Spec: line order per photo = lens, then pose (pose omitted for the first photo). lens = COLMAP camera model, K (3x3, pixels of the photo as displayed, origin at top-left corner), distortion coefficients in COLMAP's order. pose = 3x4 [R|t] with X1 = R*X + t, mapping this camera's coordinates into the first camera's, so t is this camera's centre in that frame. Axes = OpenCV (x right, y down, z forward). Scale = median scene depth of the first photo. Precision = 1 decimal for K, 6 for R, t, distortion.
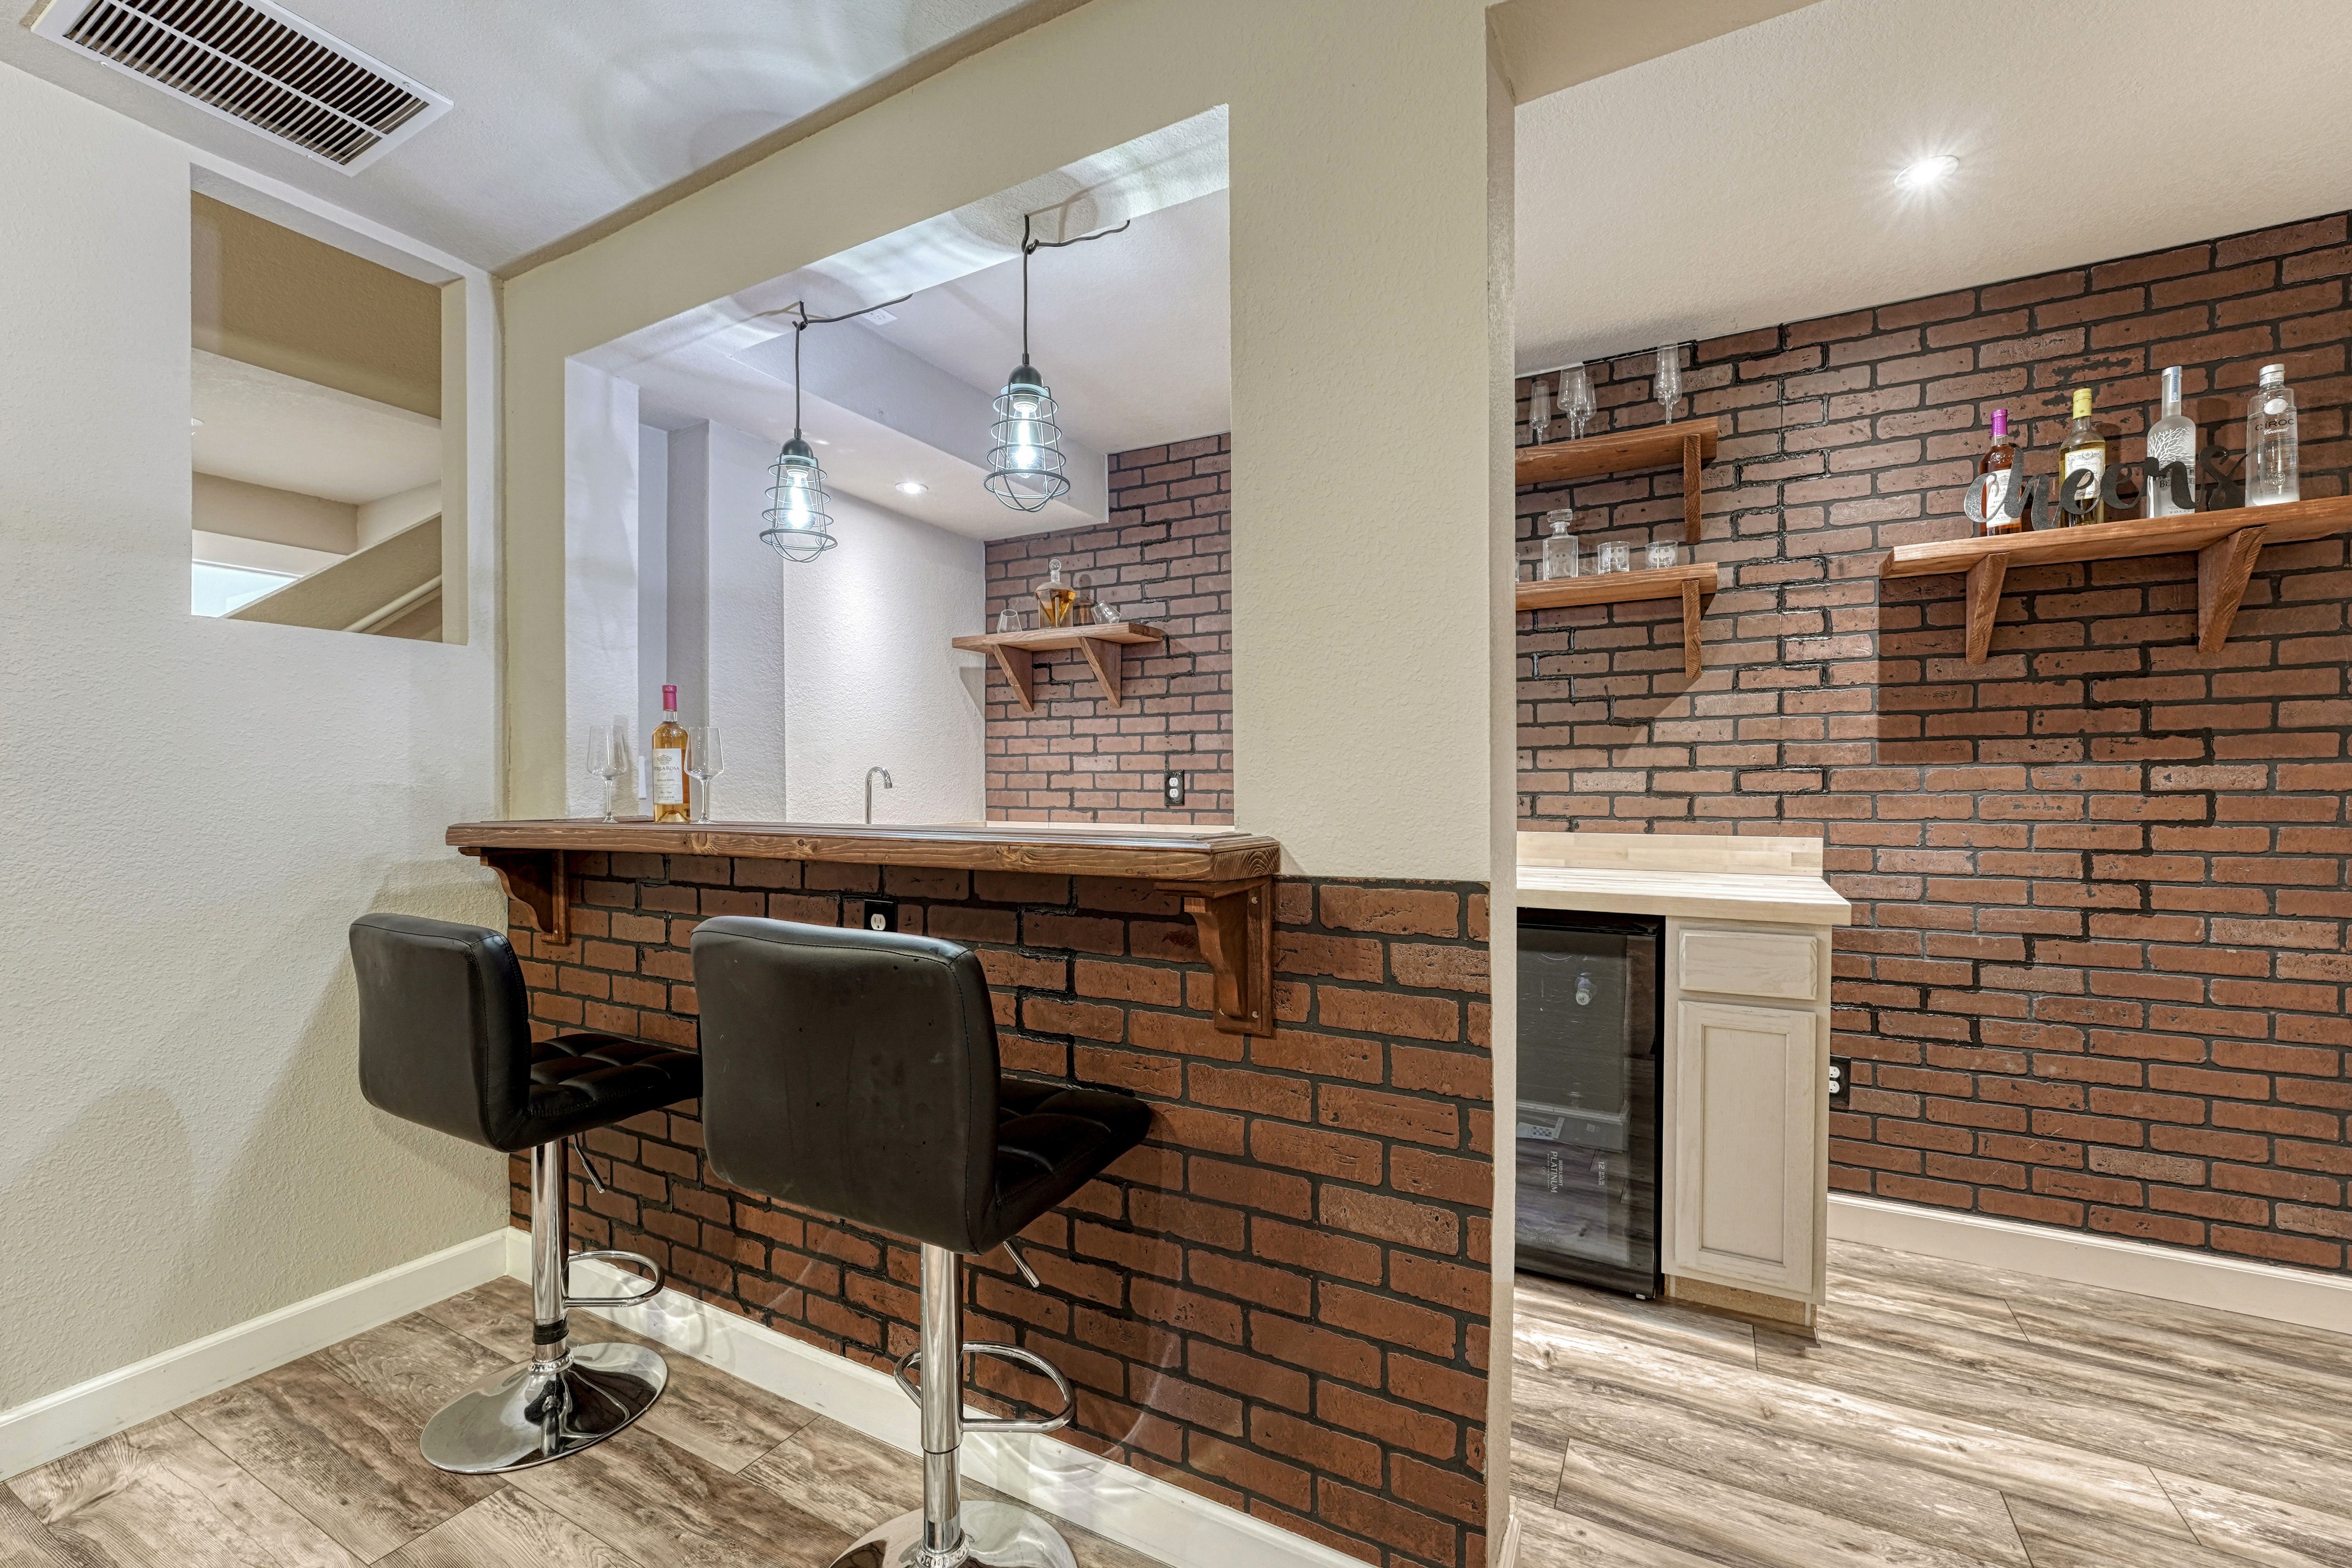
lens RADIAL K [[947.5, 0, 1197.4], [0, 947.5, 798.3], [0, 0, 1]] dist [-0.013293, -0.000691]
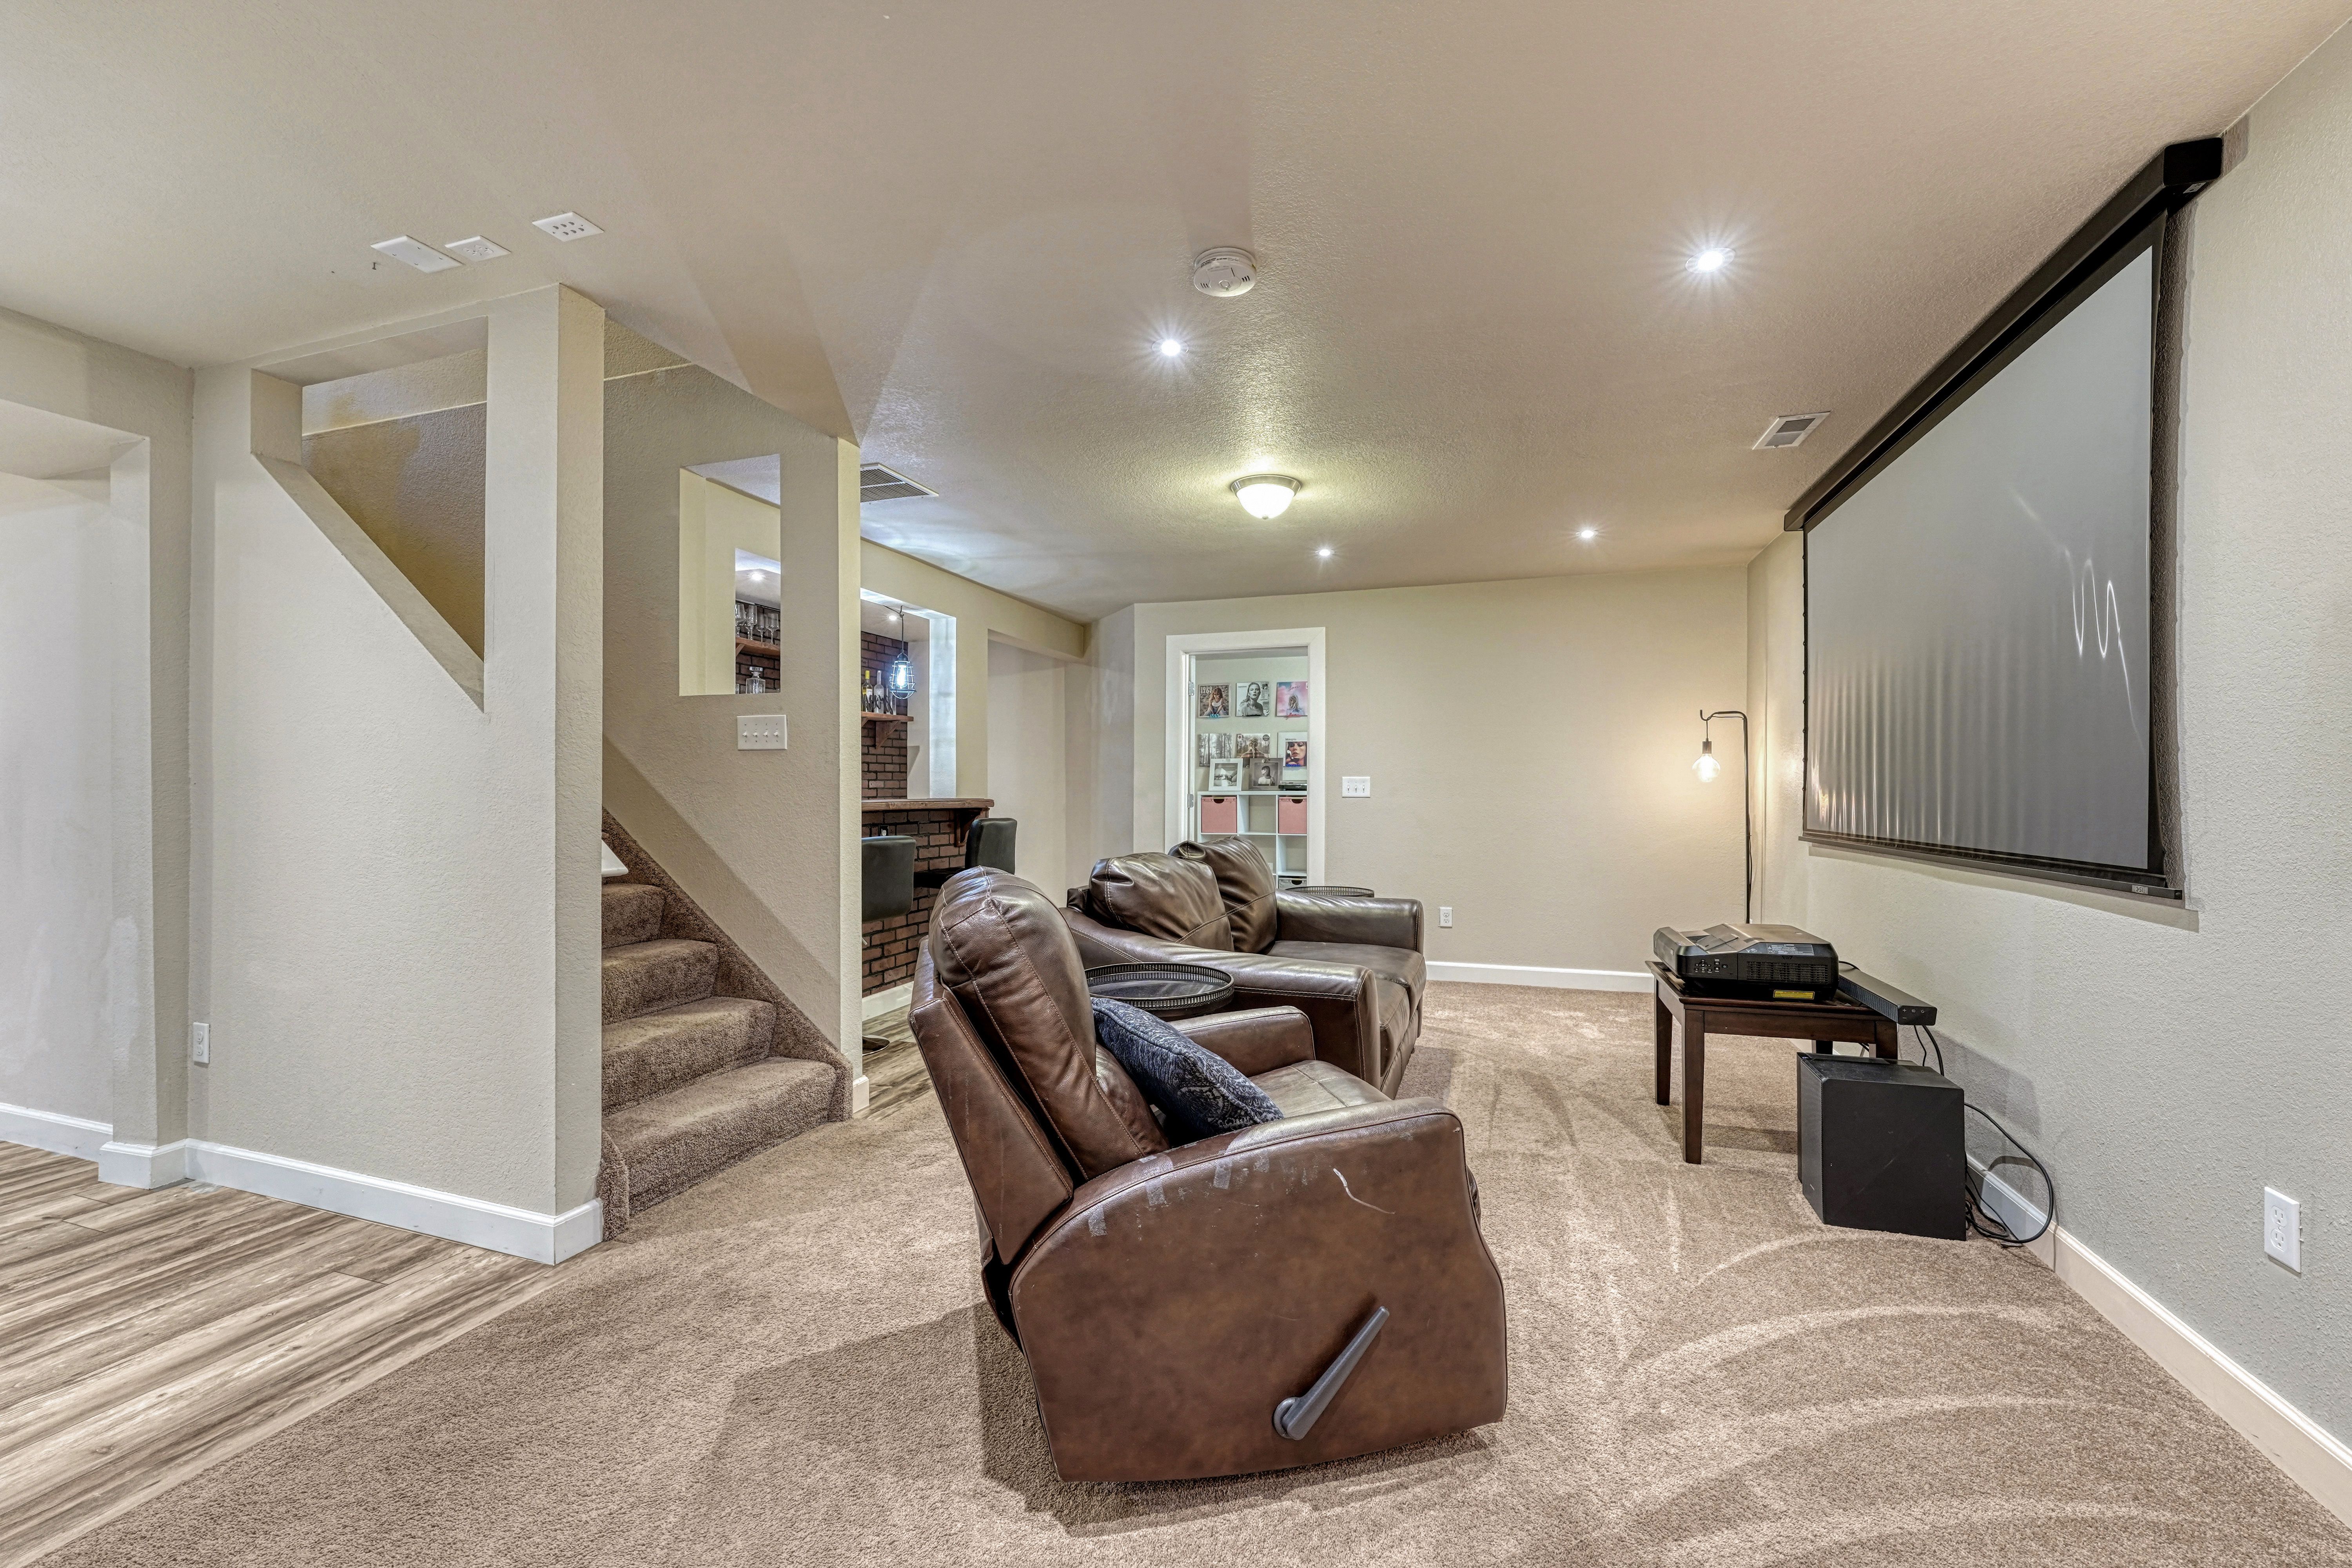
lens RADIAL K [[947.5, 0, 1184.6], [0, 947.5, 787.7], [0, 0, 1]] dist [-0.013293, -0.000691]
pose [[-0.166001, 0.003452, 0.986120, -2.642760], [0.004030, 0.999988, -0.002822, 0.003117], [-0.986117, 0.003506, -0.166013, 0.453373]]
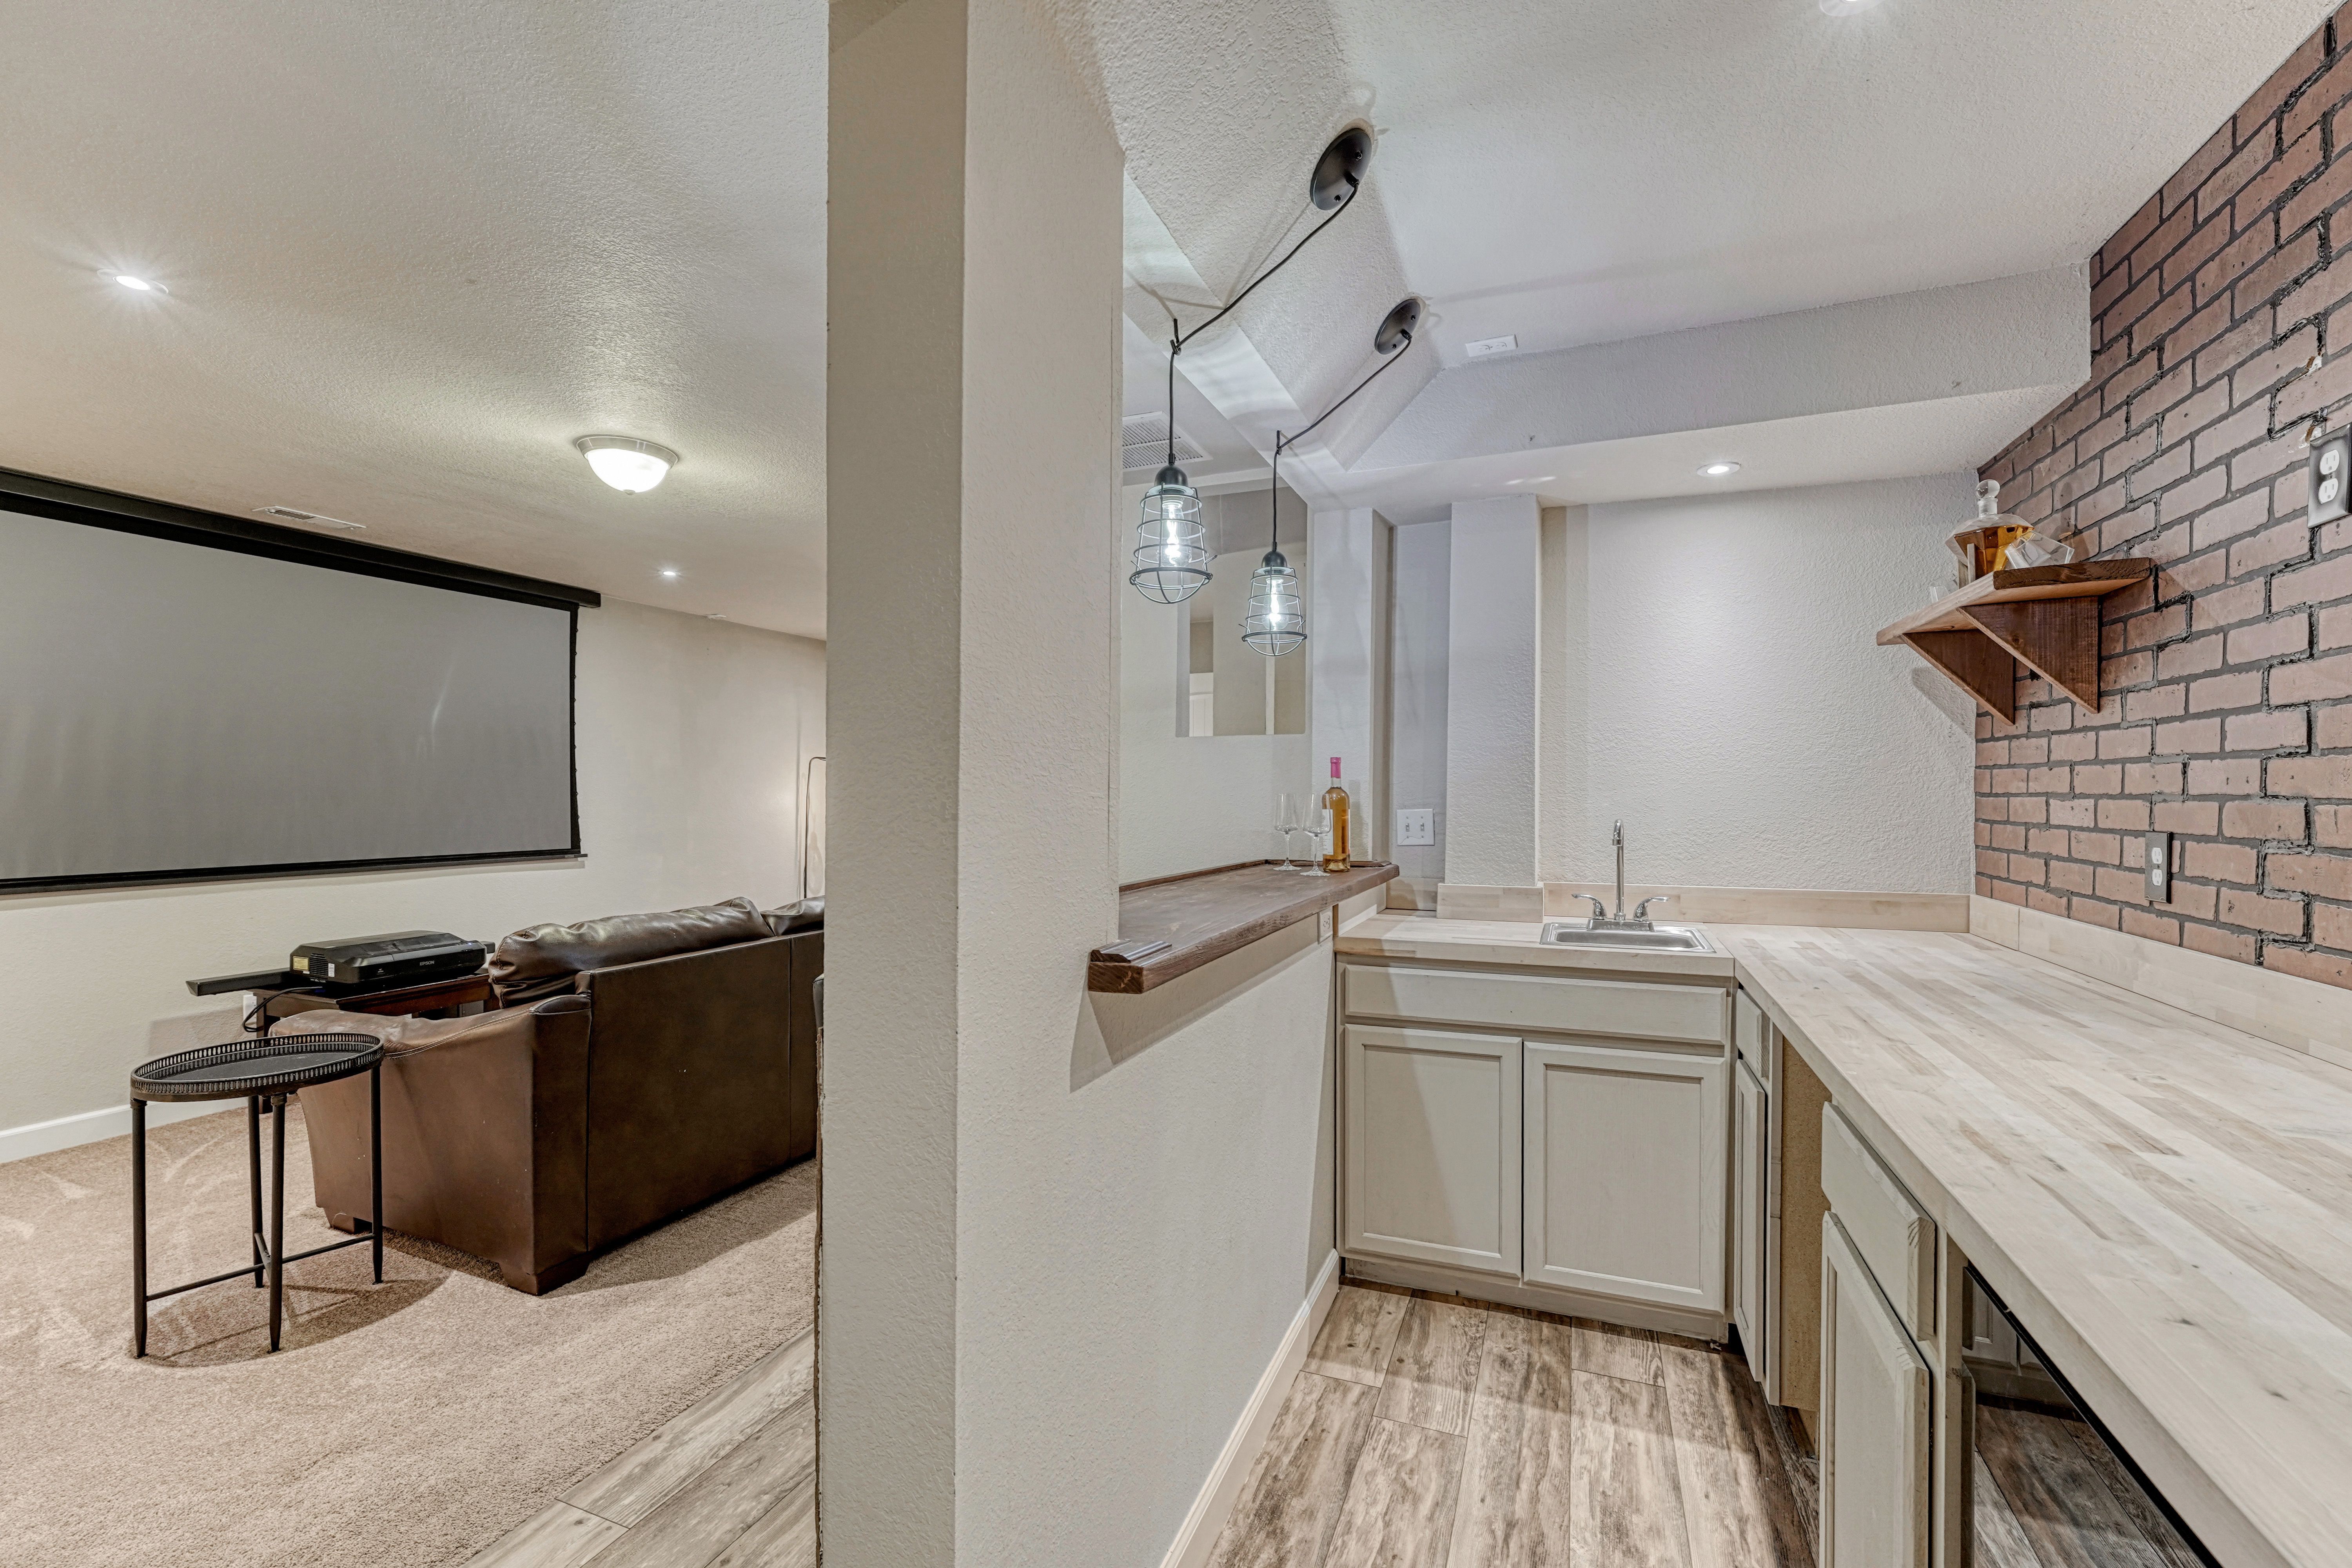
lens RADIAL K [[947.5, 0, 1185.1], [0, 947.5, 791.8], [0, 0, 1]] dist [-0.013293, -0.000691]
pose [[0.108456, -0.001751, -0.994100, 0.649625], [-0.010947, 0.999936, -0.002955, -0.069547], [0.994041, 0.011203, 0.108430, 0.682980]]
